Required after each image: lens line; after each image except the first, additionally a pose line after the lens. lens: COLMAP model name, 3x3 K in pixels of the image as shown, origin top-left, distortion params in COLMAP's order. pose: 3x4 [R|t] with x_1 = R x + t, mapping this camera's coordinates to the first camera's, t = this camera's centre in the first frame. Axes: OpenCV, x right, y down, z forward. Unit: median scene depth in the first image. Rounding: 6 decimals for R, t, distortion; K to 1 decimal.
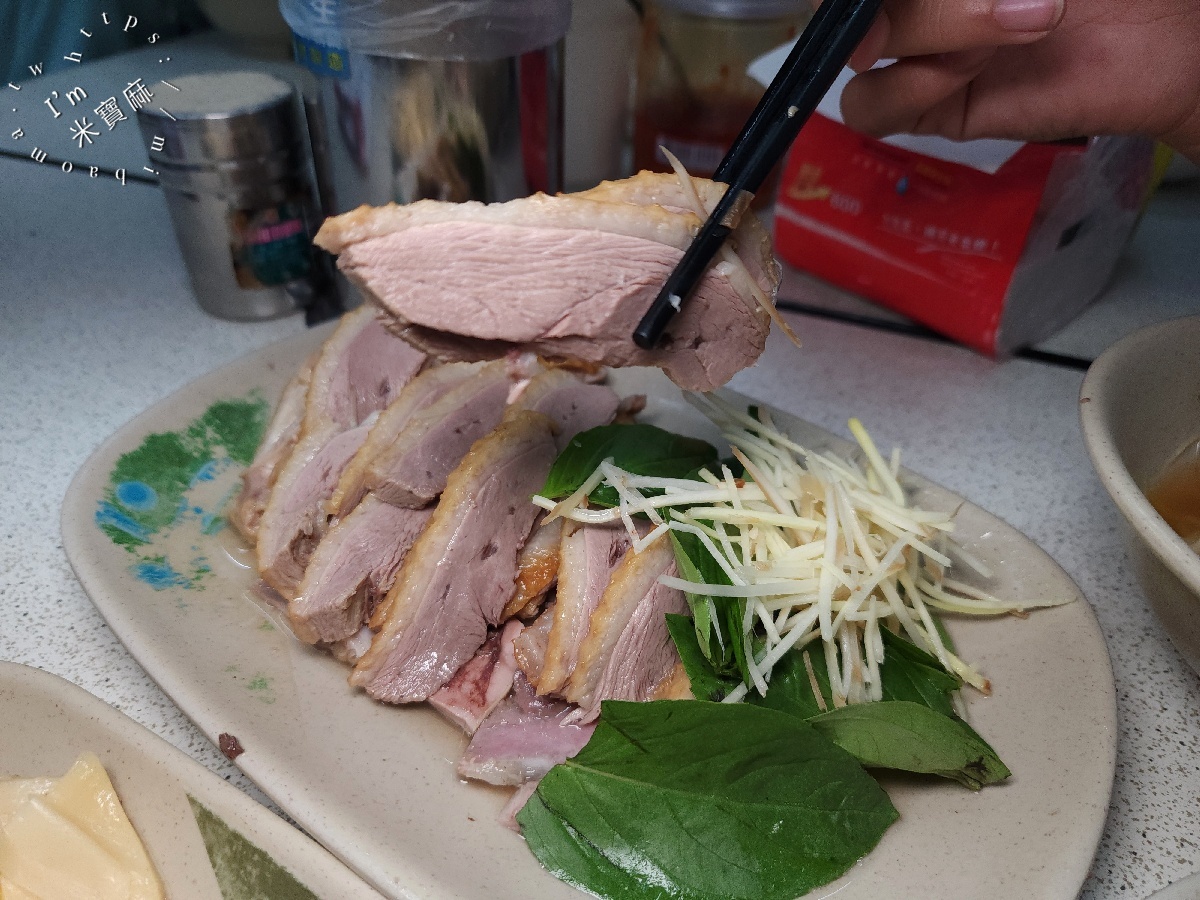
lens RADIAL K [[860.6, 0, 594.4], [0, 860.6, 436.7], [0, 0, 1]] dist [0.006861, -0.039407]
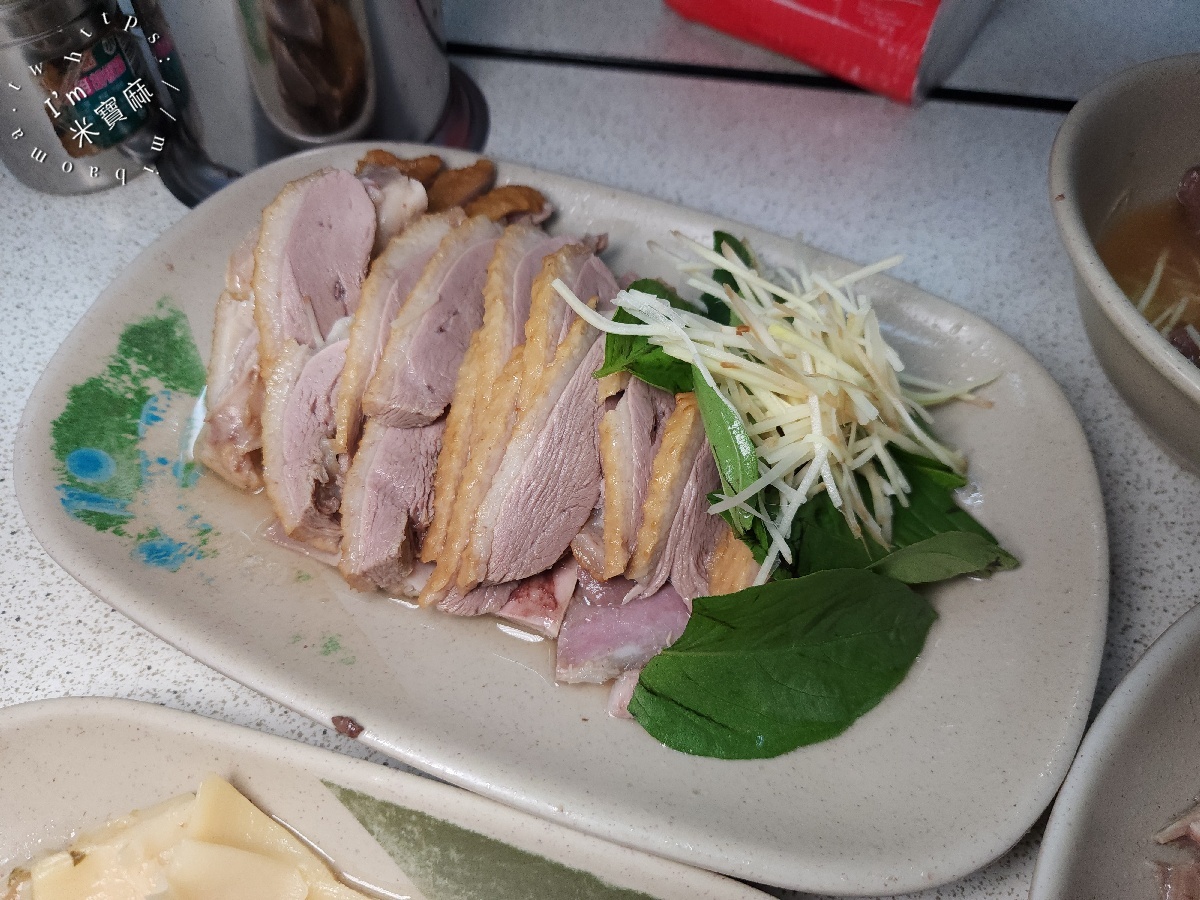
lens RADIAL K [[860.6, 0, 594.4], [0, 860.6, 436.7], [0, 0, 1]] dist [0.006861, -0.039407]
pose [[0.964386, -0.213010, 0.156803, -0.175008], [0.149525, 0.928057, 0.341104, -0.195519], [-0.218181, -0.305510, 0.926855, 0.079449]]
